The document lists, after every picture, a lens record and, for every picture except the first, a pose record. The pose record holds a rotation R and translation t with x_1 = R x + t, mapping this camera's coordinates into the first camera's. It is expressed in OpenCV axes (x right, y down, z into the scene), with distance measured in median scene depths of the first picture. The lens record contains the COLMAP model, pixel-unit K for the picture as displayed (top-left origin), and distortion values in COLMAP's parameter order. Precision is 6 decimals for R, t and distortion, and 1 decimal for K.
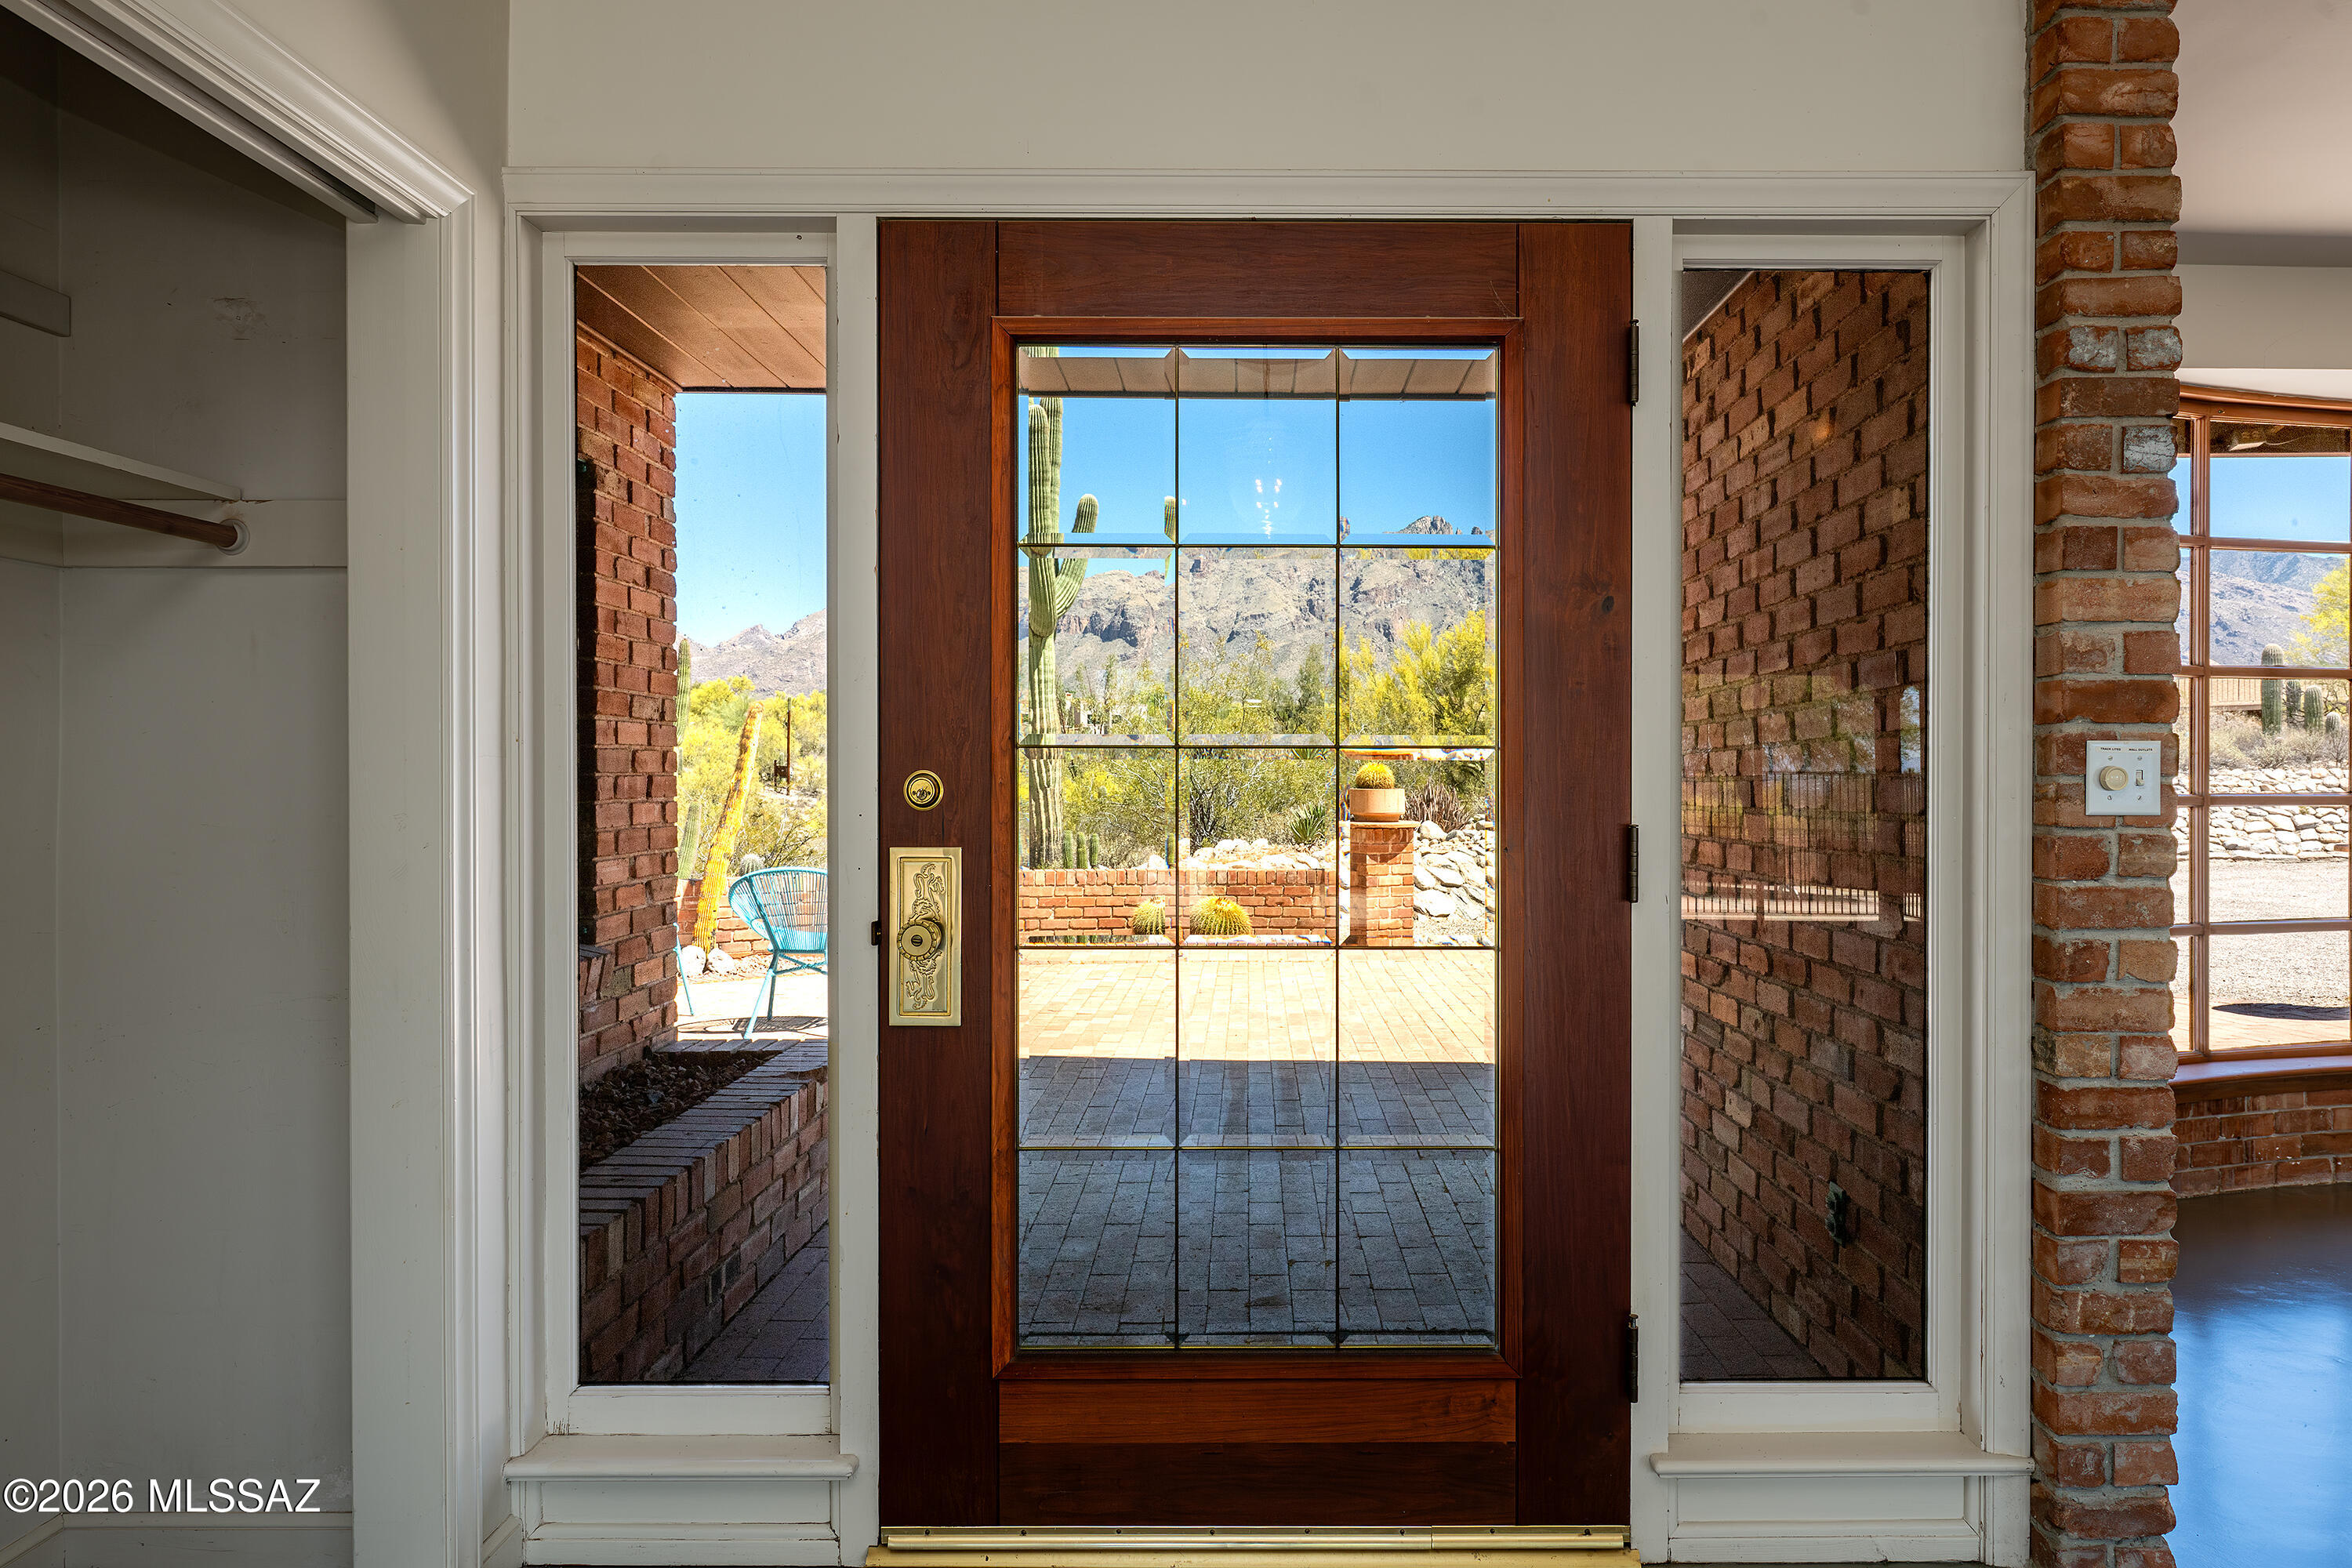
lens RADIAL K [[1468.7, 0, 1241.1], [0, 1468.7, 767.8], [0, 0, 1]] dist [-0.016886, 0.005262]
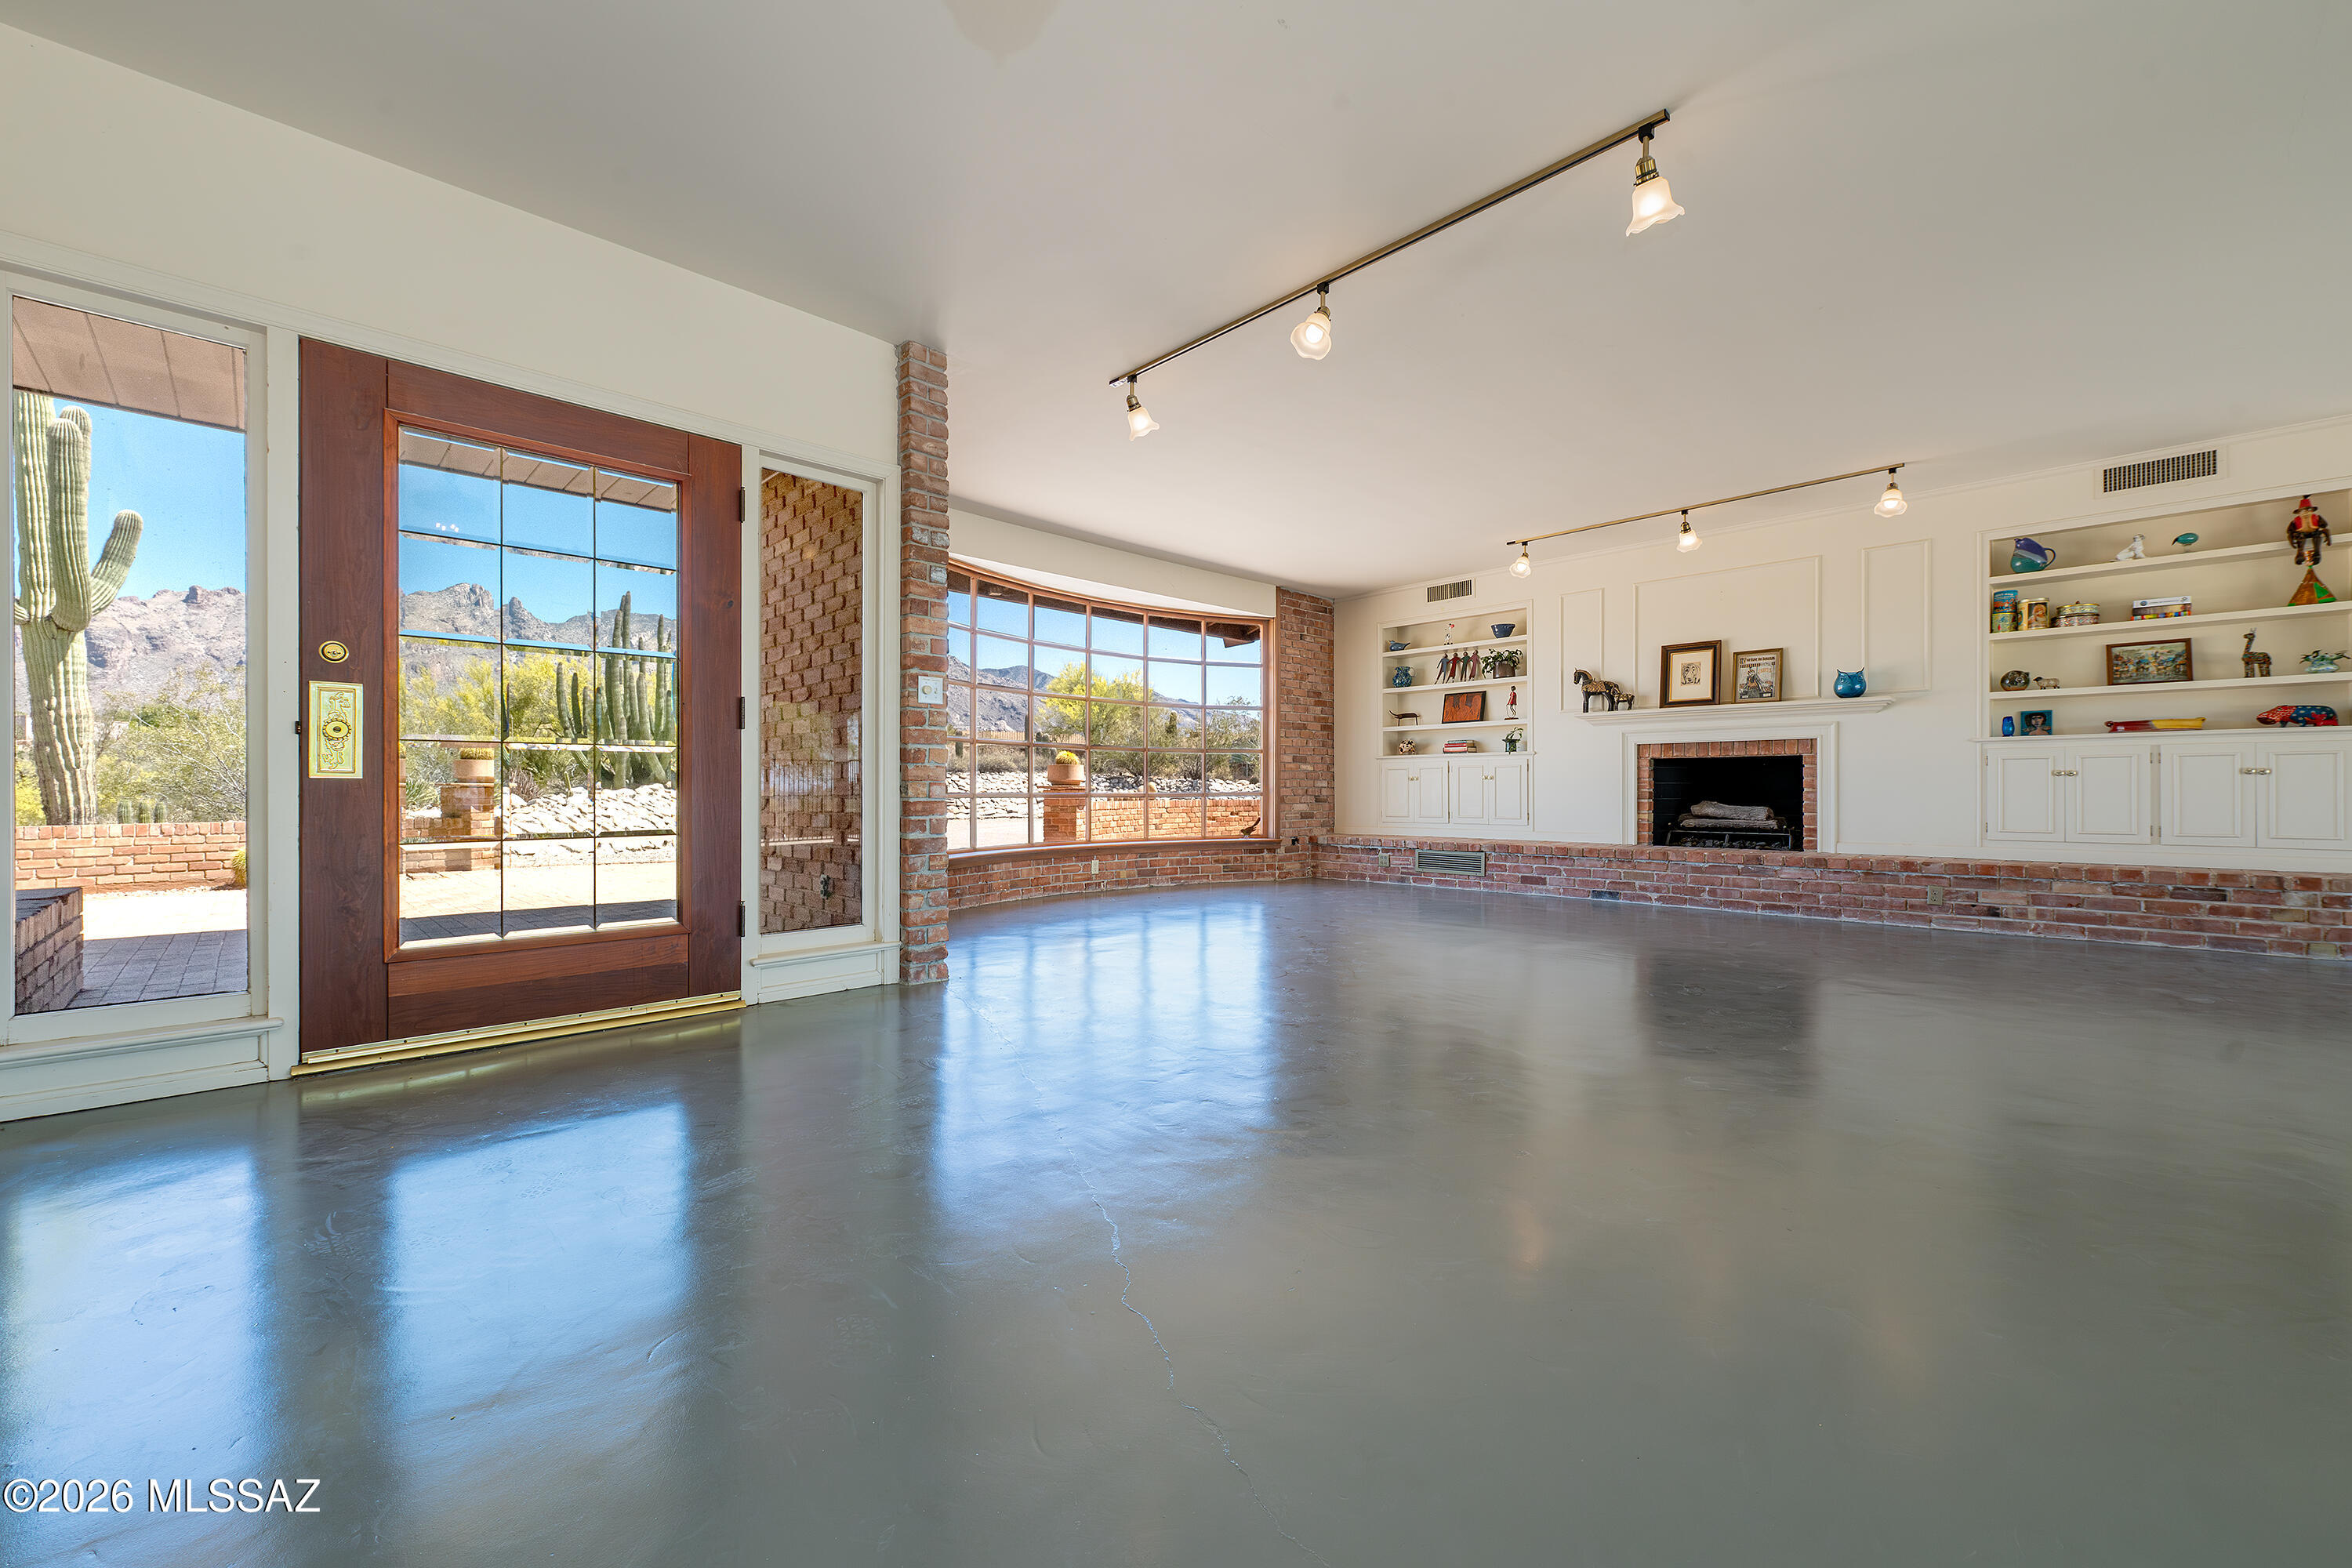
lens RADIAL K [[937.8, 0, 1200.5], [0, 937.8, 785.9], [0, 0, 1]] dist [0.000186, -0.000415]
pose [[0.701883, -0.000988, 0.712291, -0.312302], [0.000894, 0.999999, 0.000506, 0.188302], [-0.712291, 0.000282, 0.701884, -0.629240]]
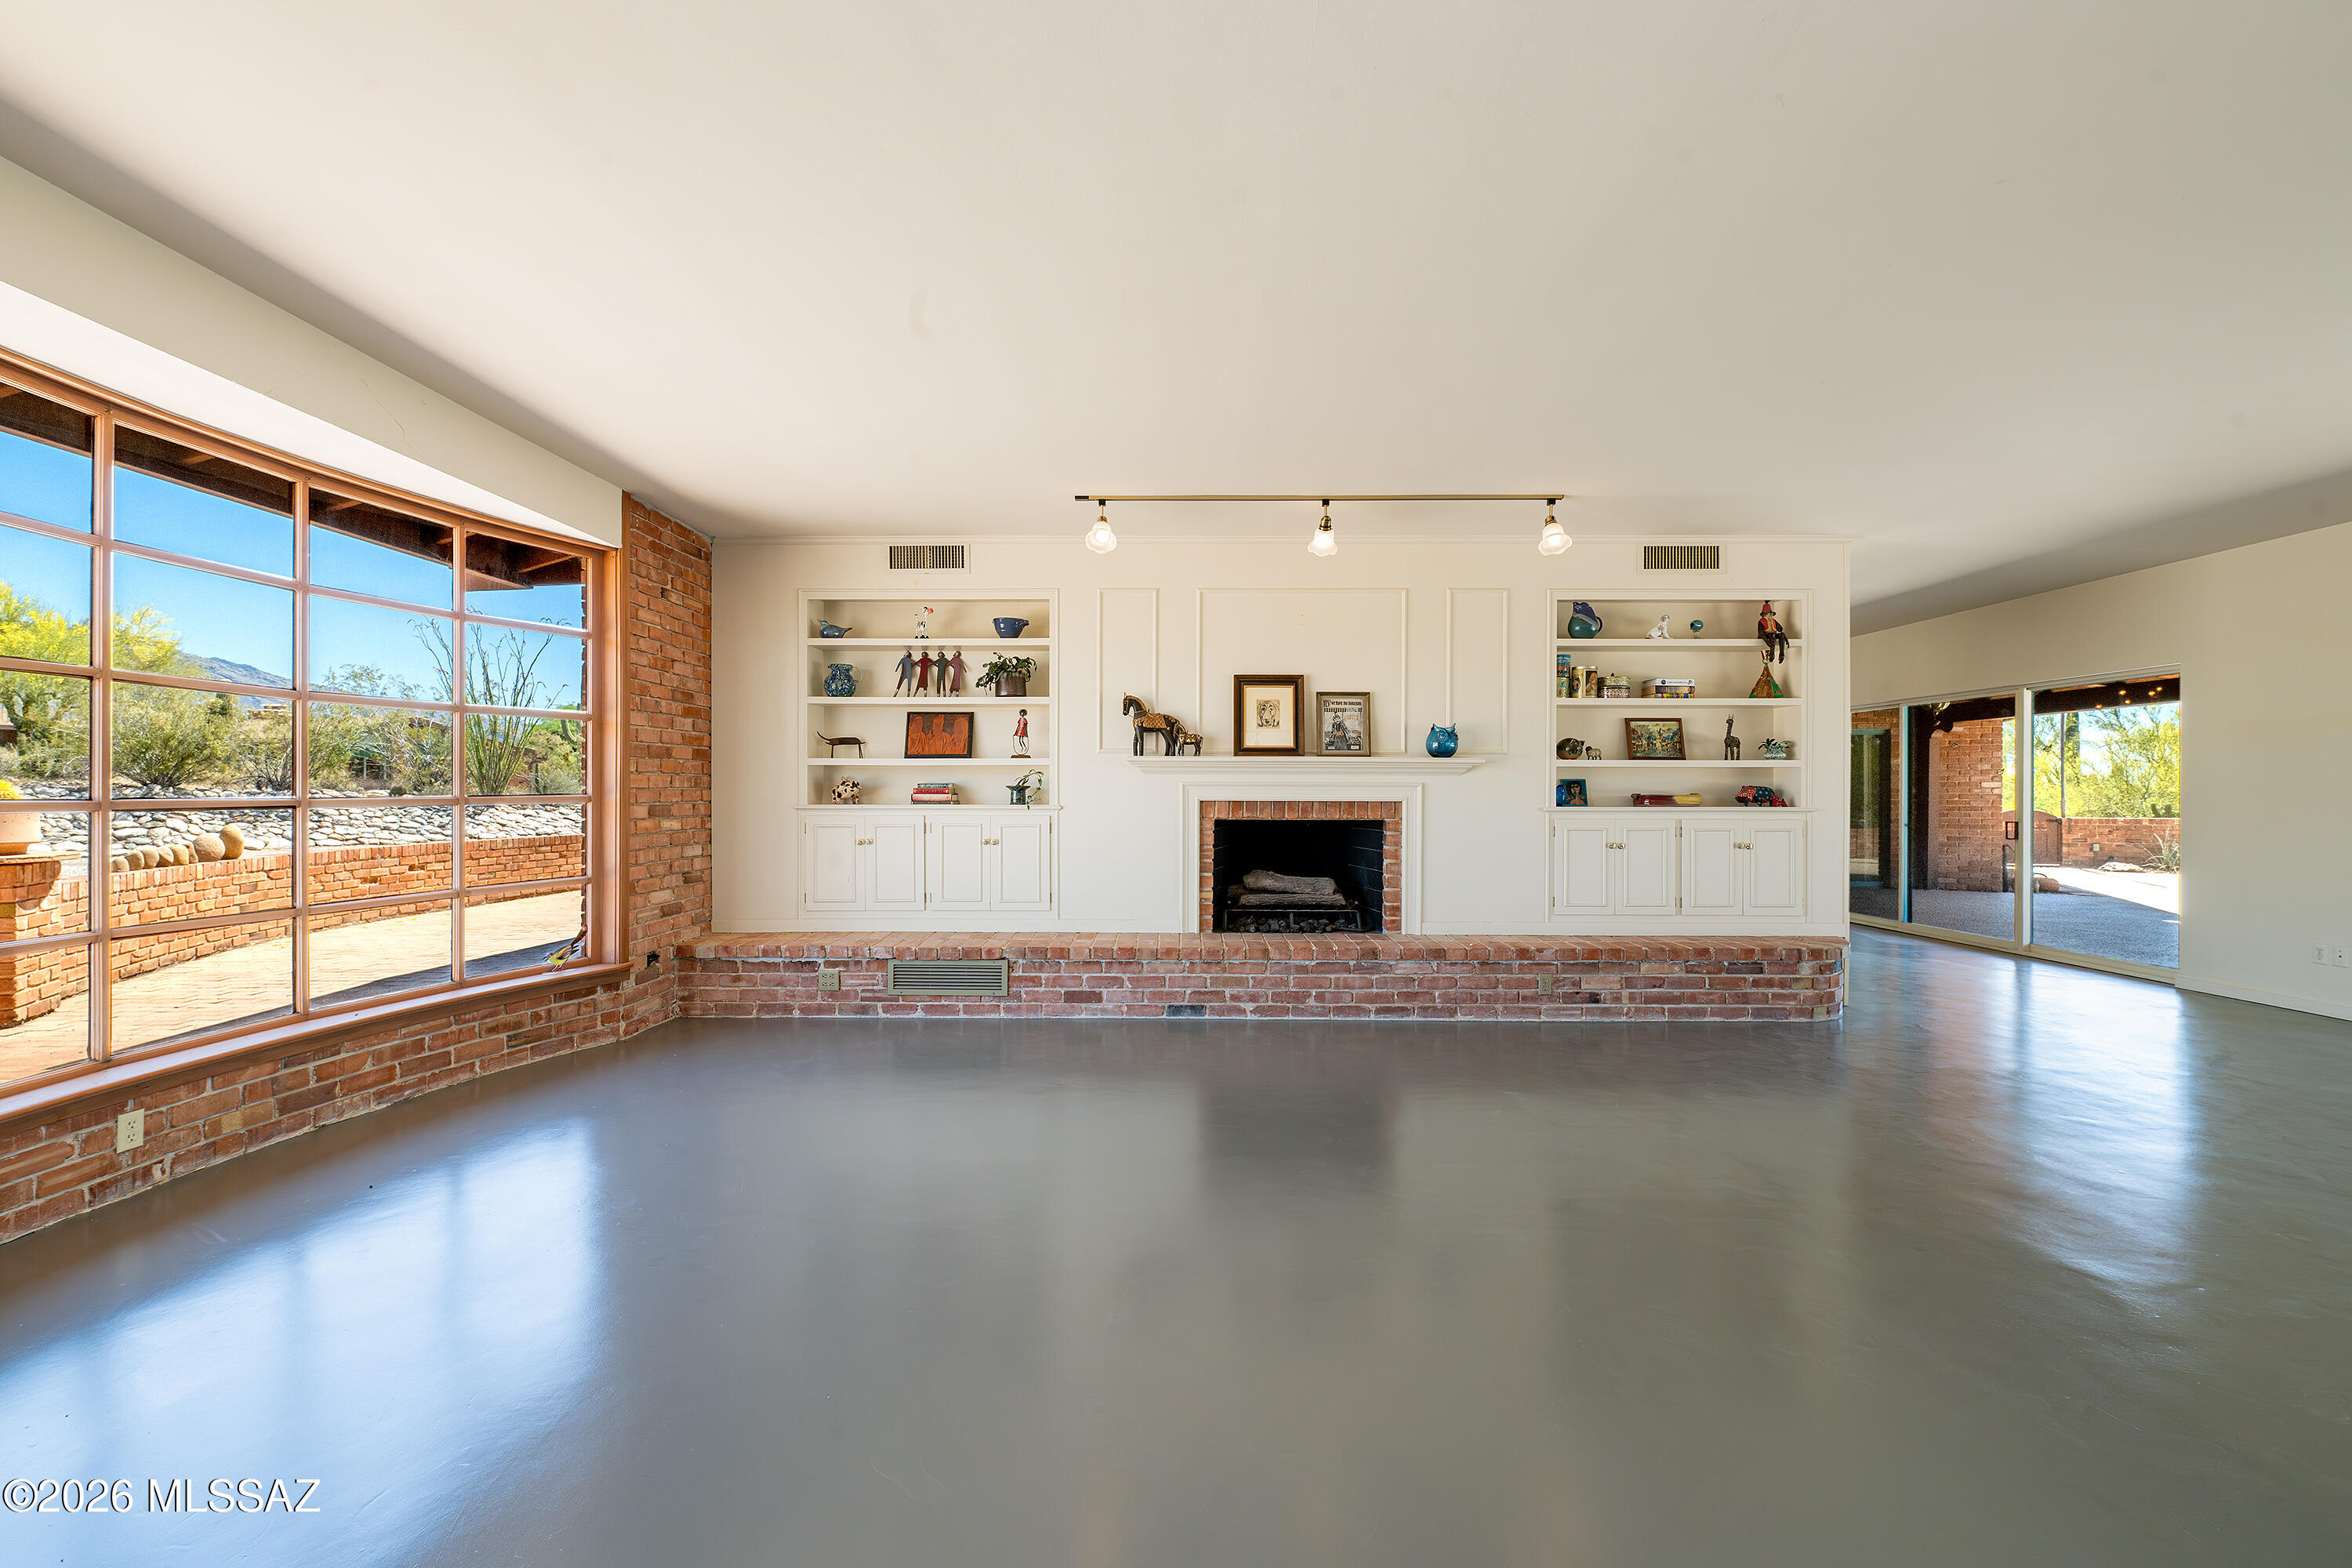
lens RADIAL K [[937.8, 0, 1176.2], [0, 937.8, 795.7], [0, 0, 1]] dist [0.000186, -0.000415]
pose [[0.003010, -0.007382, 0.999968, 0.591326], [-0.006600, 0.999951, 0.007402, 0.016522], [-0.999974, -0.006622, 0.002961, 0.626412]]
